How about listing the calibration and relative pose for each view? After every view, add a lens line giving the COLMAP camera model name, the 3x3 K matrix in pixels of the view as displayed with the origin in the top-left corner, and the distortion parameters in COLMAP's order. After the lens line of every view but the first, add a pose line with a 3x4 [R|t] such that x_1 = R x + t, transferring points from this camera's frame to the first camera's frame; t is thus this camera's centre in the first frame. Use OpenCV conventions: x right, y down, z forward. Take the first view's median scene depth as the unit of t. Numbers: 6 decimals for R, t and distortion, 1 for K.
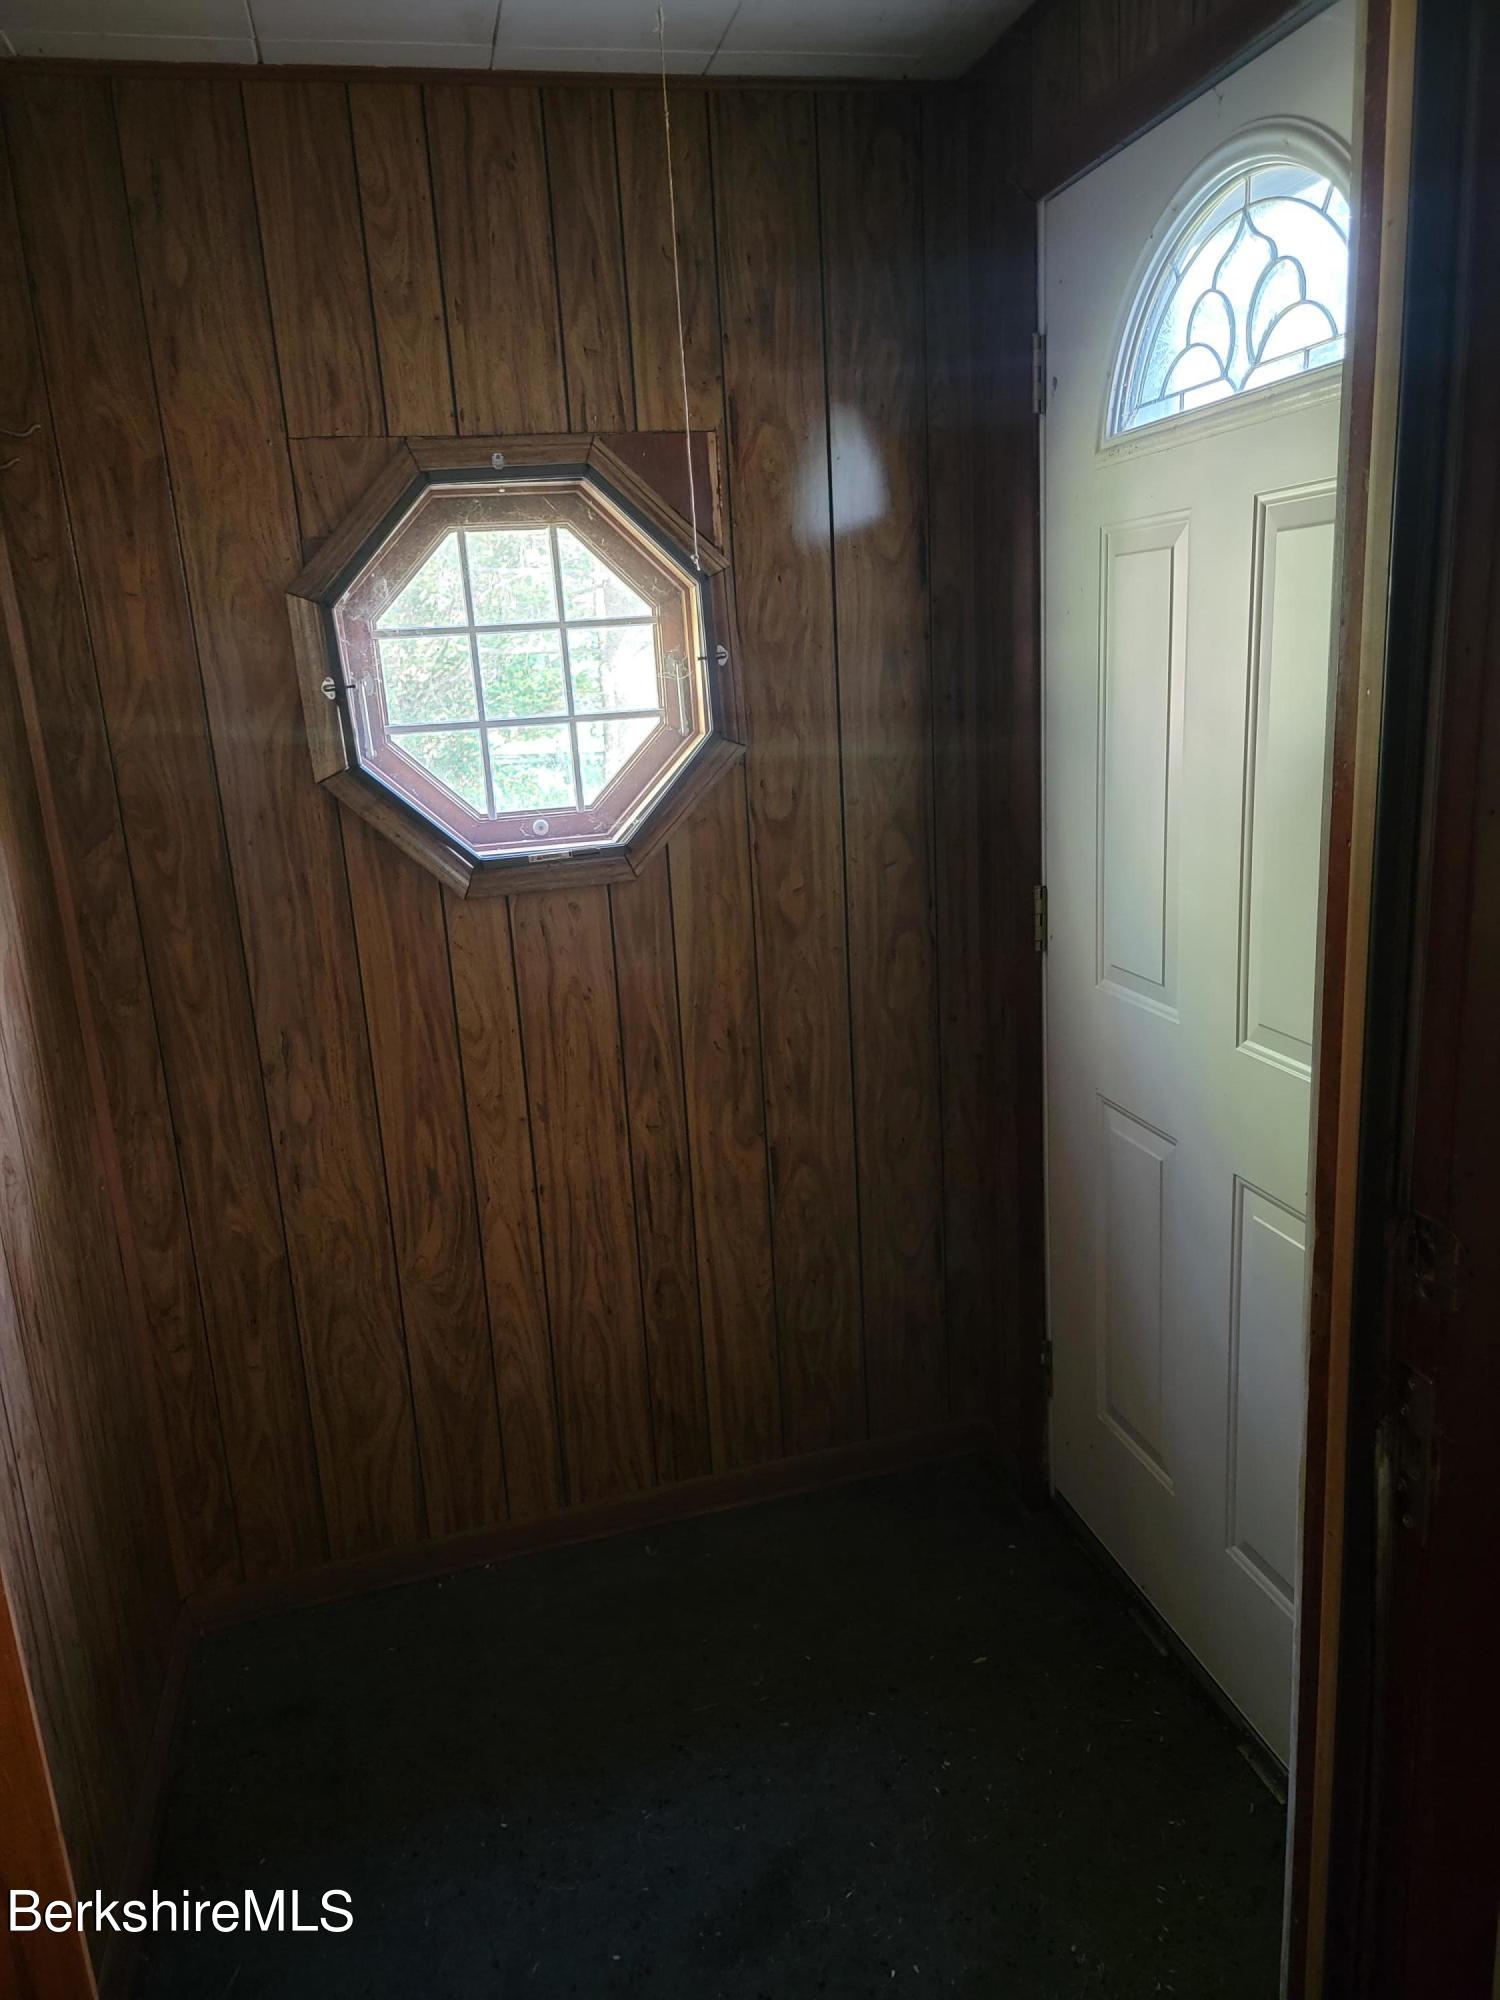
lens RADIAL K [[1380.3, 0, 743.5], [0, 1380.3, 1003.4], [0, 0, 1]] dist [0.072499, -0.063589]
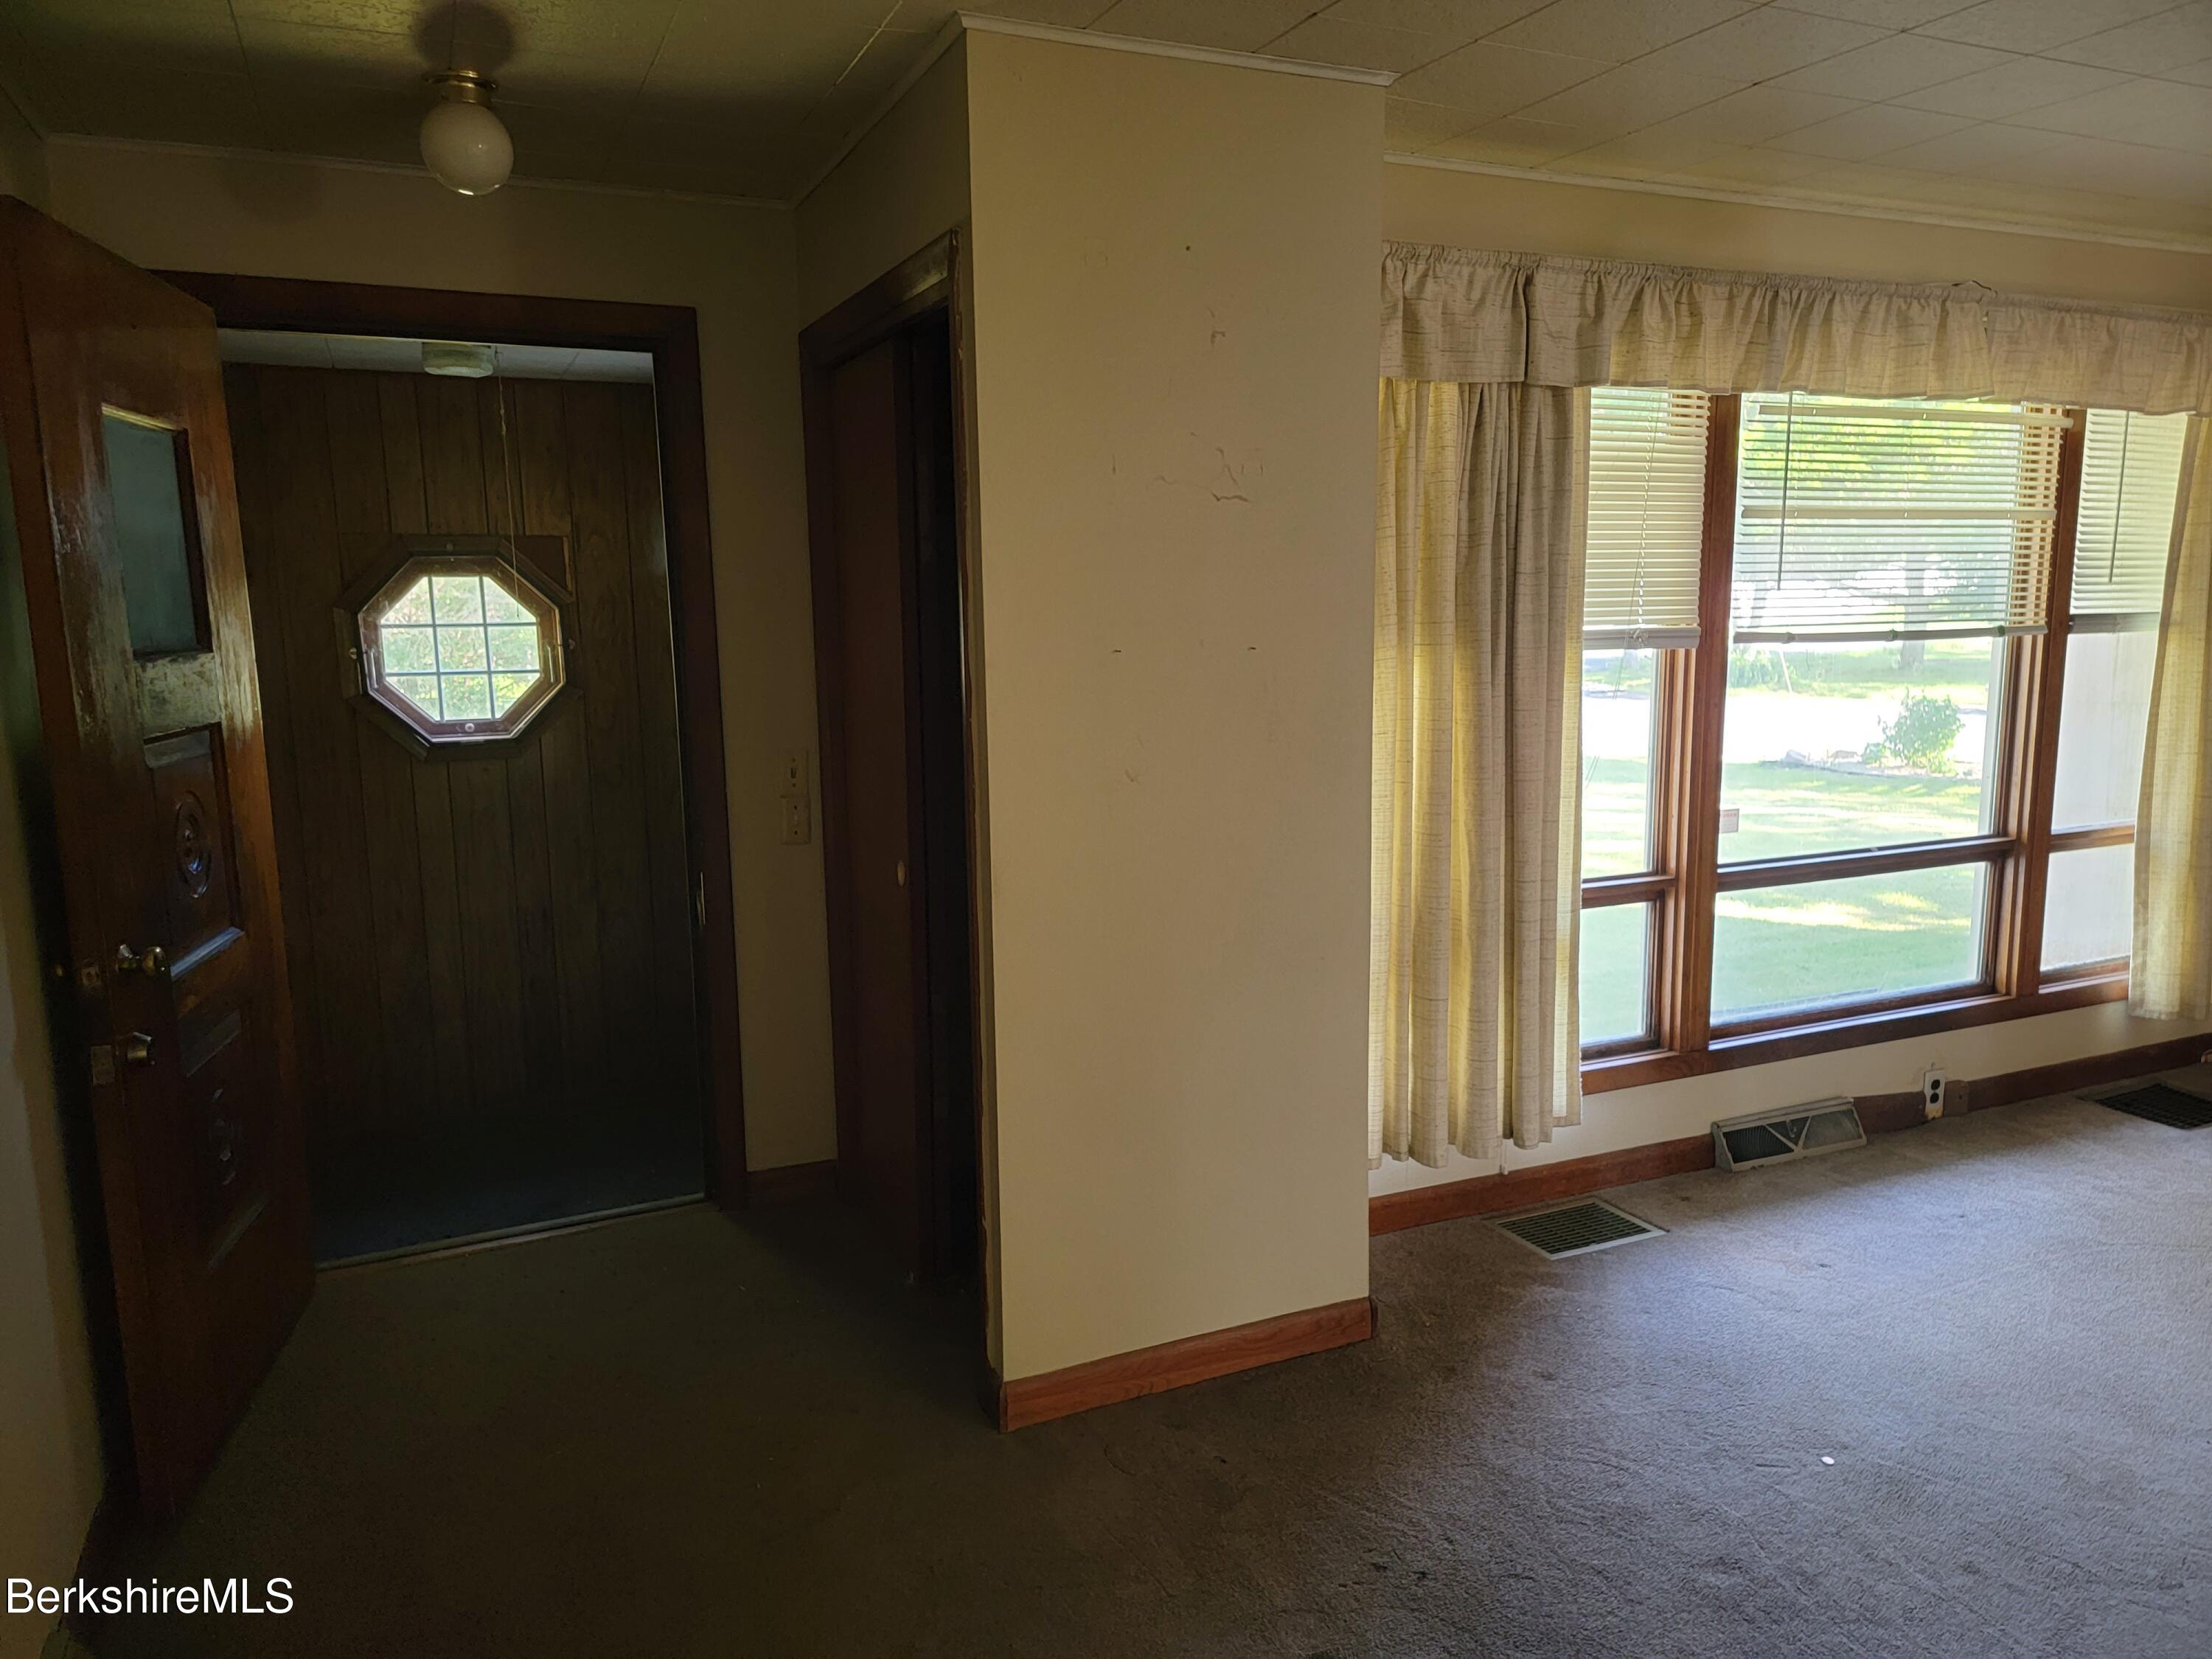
lens RADIAL K [[1526.6, 0, 1109.6], [0, 1526.6, 833.0], [0, 0, 1]] dist [0.072499, -0.063589]
pose [[0.980793, 0.010795, 0.194754, 0.311422], [0.012904, 0.992689, -0.120010, 0.287718], [-0.194625, 0.120218, 0.973483, -1.243841]]
